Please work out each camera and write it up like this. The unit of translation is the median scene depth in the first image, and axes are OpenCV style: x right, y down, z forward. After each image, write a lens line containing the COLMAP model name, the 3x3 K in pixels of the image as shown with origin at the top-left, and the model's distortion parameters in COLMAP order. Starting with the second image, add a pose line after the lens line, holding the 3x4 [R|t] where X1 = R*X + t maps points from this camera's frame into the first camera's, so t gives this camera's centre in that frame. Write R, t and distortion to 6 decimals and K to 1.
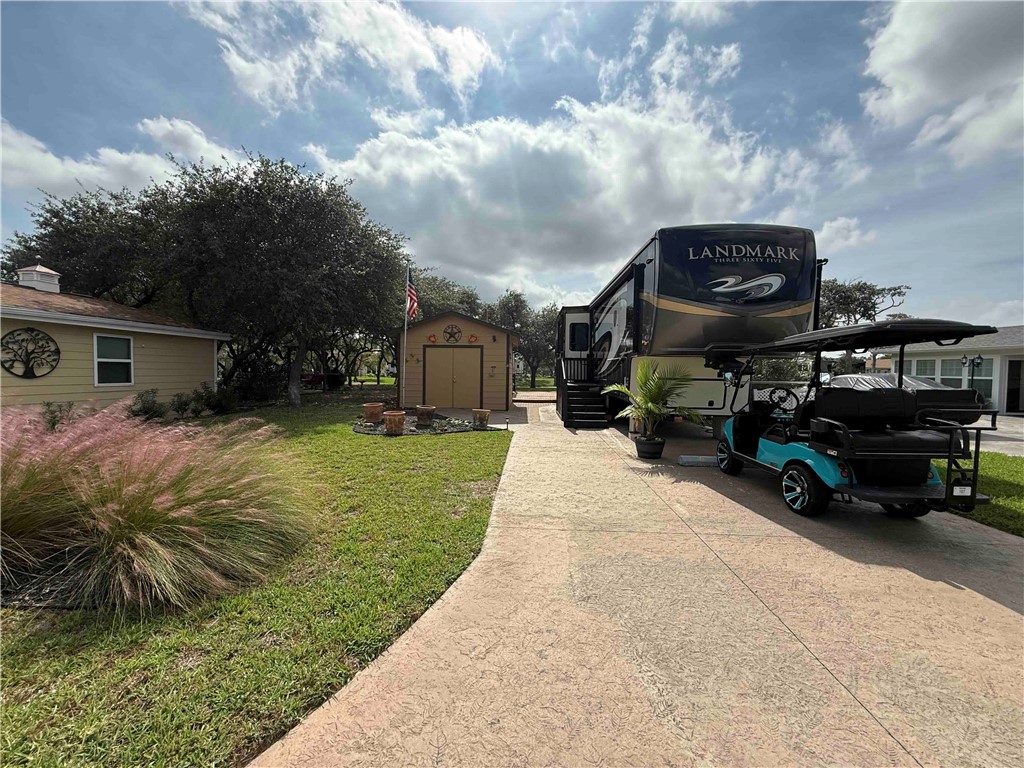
lens RADIAL K [[407.6, 0, 507.7], [0, 407.6, 383.0], [0, 0, 1]] dist [0.001403, 0.000403]
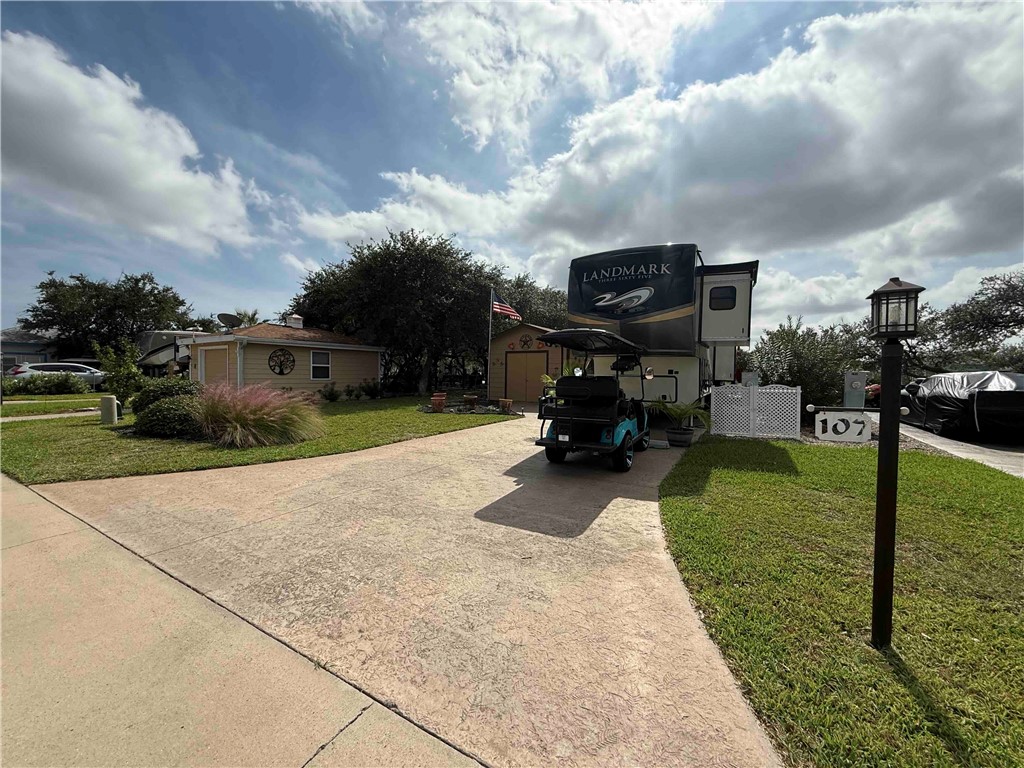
lens RADIAL K [[407.6, 0, 507.7], [0, 407.6, 383.0], [0, 0, 1]] dist [0.001403, 0.000403]
pose [[0.885319, 0.009063, -0.464895, 0.401451], [-0.014395, 0.999865, -0.007921, 0.015956], [0.464760, 0.013705, 0.885330, -0.124882]]
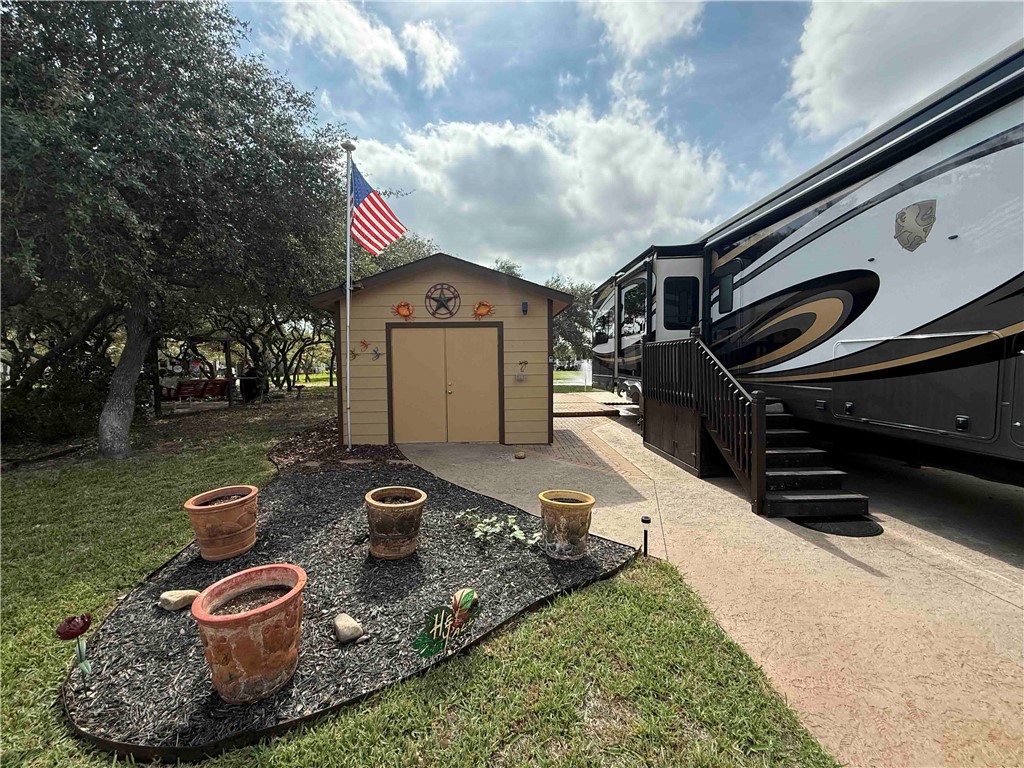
lens RADIAL K [[367.4, 0, 512.0], [0, 367.4, 384.0], [0, 0, 1]] dist [-0.000890, -0.000014]
pose [[0.996049, -0.029075, 0.083907, -0.091762], [0.026087, 0.998994, 0.036488, -0.030259], [-0.084884, -0.034155, 0.995805, 0.532960]]
